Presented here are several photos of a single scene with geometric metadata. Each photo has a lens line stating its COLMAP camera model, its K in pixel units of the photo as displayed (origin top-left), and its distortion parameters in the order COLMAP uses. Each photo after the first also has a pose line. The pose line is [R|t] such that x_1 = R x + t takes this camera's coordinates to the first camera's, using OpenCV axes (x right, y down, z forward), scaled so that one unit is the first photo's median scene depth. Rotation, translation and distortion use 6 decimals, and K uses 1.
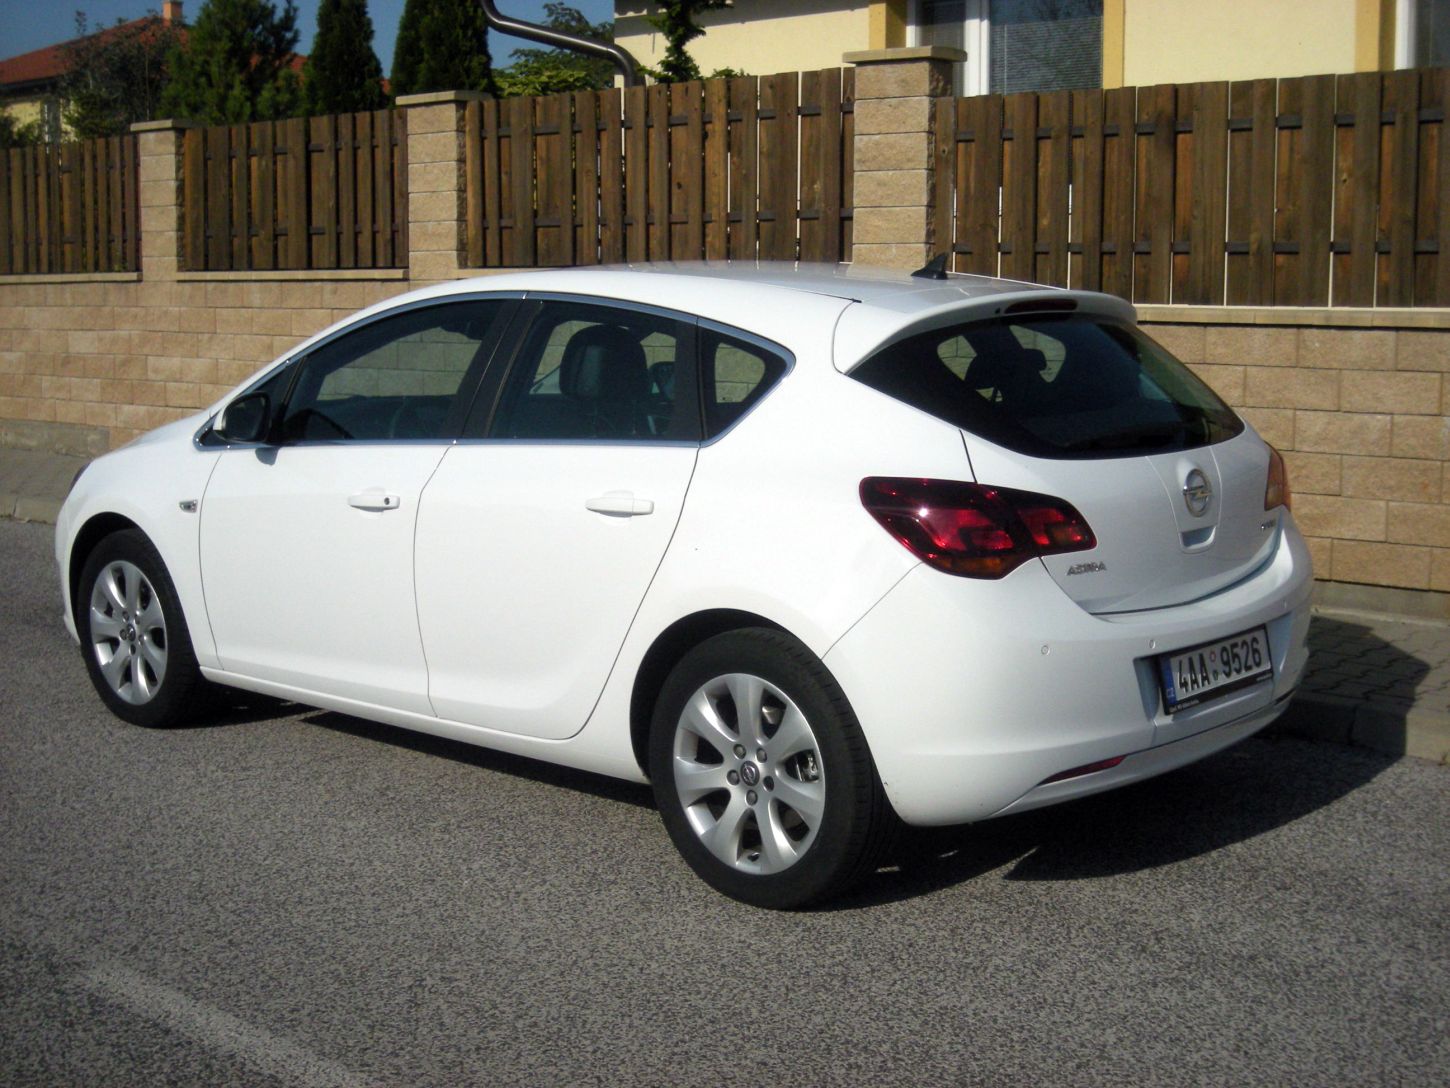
lens RADIAL K [[2009.5, 0, 775.5], [0, 2009.5, 536.1], [0, 0, 1]] dist [-0.104299, 0.000000]
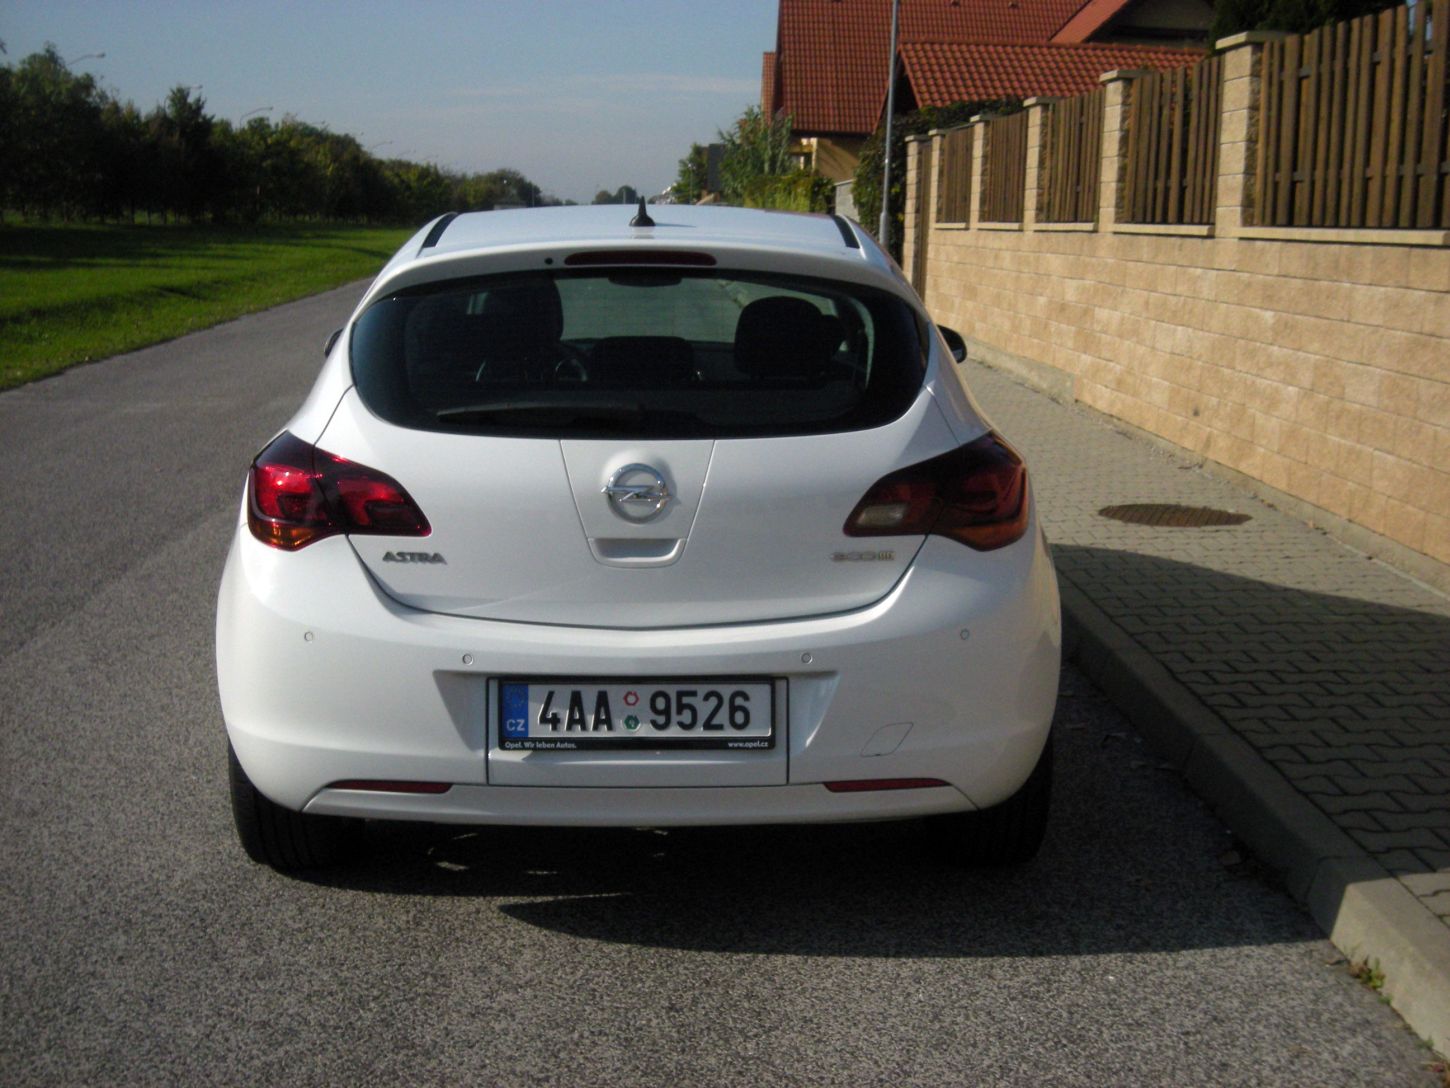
lens RADIAL K [[2009.5, 0, 722.3], [0, 2009.5, 544.0], [0, 0, 1]] dist [-0.104299, 0.000000]
pose [[0.691220, 0.134107, -0.710092, 0.796877], [-0.118088, 0.990383, 0.072093, -0.062807], [0.712931, 0.034021, 0.700409, 0.453490]]
